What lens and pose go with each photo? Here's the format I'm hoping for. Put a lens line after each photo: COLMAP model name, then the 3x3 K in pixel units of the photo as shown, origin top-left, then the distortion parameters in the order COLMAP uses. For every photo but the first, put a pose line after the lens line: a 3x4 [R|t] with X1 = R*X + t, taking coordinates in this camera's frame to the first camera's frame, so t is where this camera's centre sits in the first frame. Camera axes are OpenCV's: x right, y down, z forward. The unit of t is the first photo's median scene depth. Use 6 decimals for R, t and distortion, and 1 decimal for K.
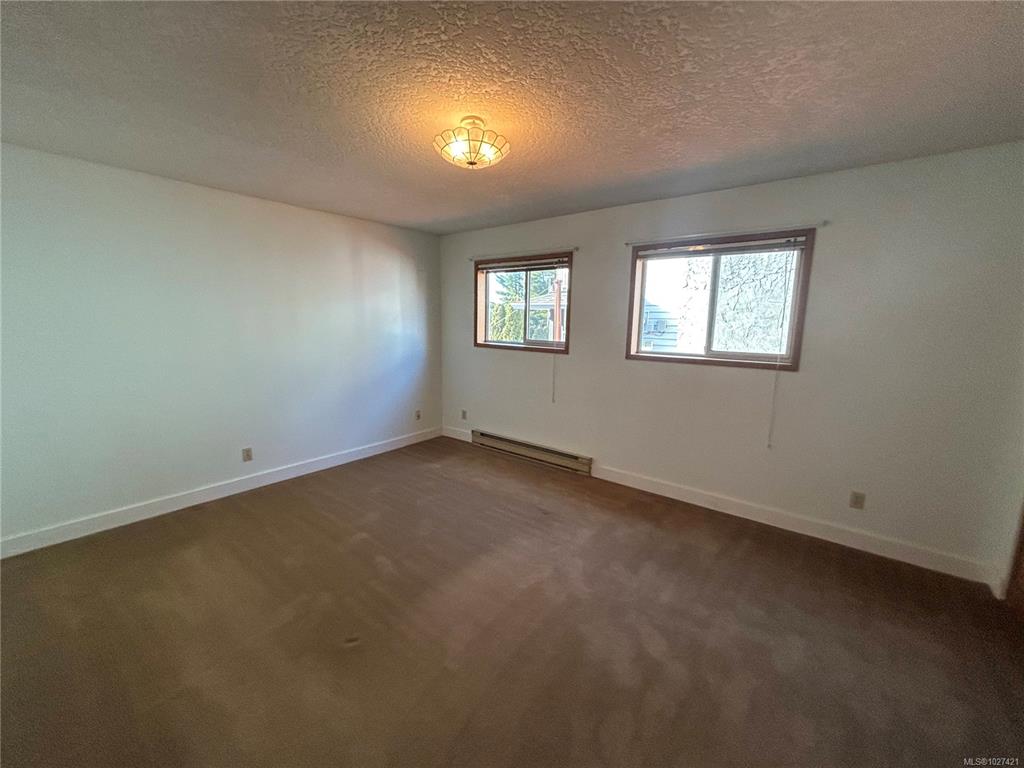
lens RADIAL K [[409.8, 0, 512.0], [0, 409.8, 384.0], [0, 0, 1]] dist [0.000124, 0.000218]
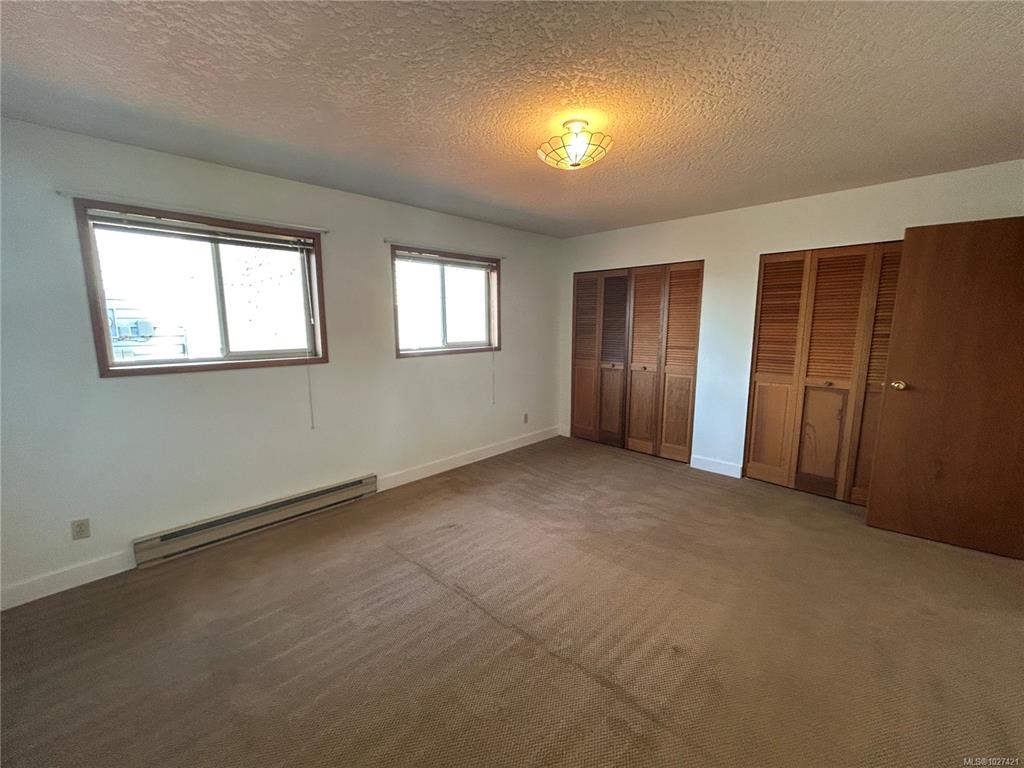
lens RADIAL K [[409.8, 0, 512.0], [0, 409.8, 384.0], [0, 0, 1]] dist [0.000124, 0.000218]
pose [[0.117354, -0.172750, 0.977950, -0.725077], [0.159724, 0.975217, 0.153100, -0.117661], [-0.980161, 0.138235, 0.142038, 0.649836]]
